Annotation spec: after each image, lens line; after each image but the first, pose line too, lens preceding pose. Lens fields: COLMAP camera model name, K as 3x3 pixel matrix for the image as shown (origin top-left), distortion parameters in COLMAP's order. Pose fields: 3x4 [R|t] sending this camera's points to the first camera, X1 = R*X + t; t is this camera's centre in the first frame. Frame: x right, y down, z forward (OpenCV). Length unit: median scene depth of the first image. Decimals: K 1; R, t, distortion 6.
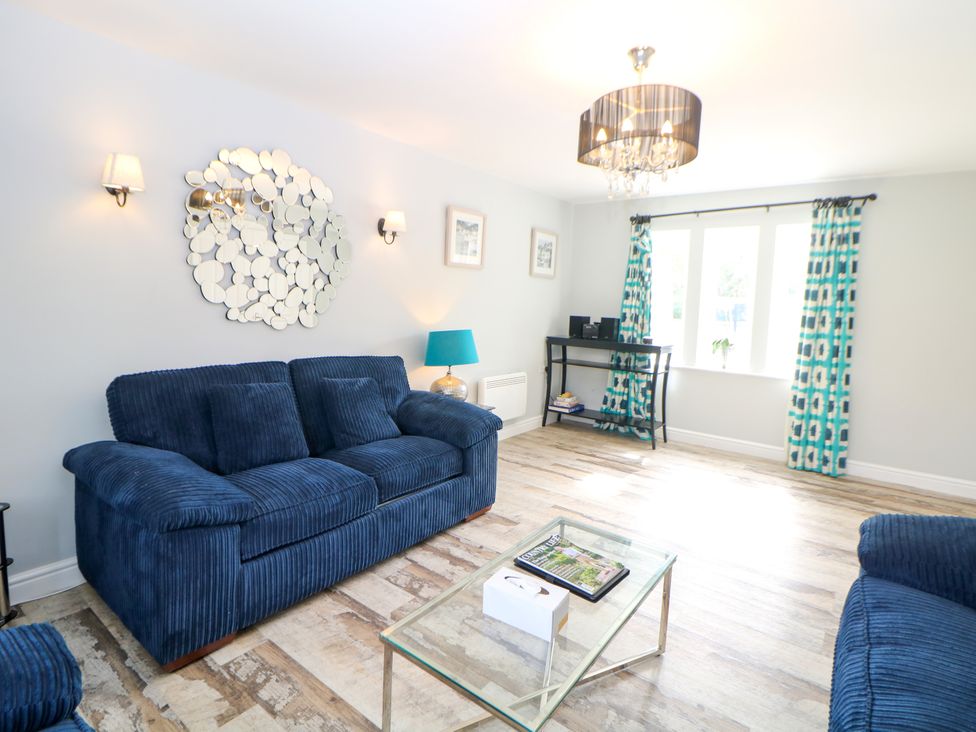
lens RADIAL K [[505.8, 0, 493.1], [0, 505.8, 349.7], [0, 0, 1]] dist [-0.000042, -0.000435]
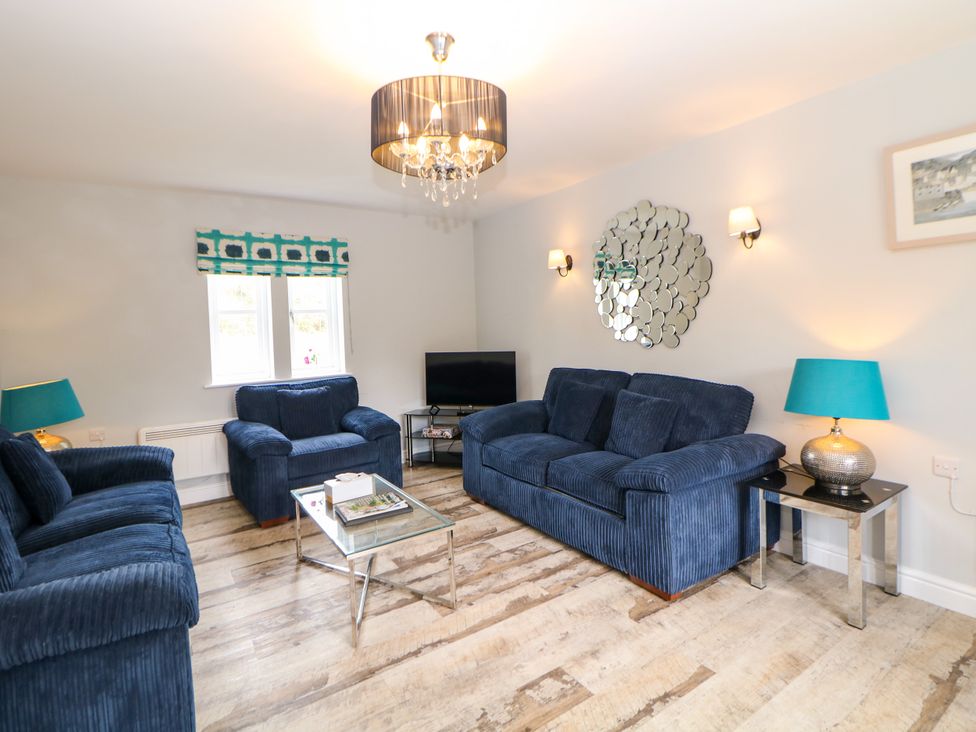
lens RADIAL K [[505.8, 0, 493.1], [0, 505.8, 349.7], [0, 0, 1]] dist [-0.000042, -0.000435]
pose [[-0.331029, 0.016908, -0.943469, 0.913144], [-0.076838, 0.996036, 0.044810, -0.067427], [0.940487, 0.087328, -0.328418, 1.165647]]
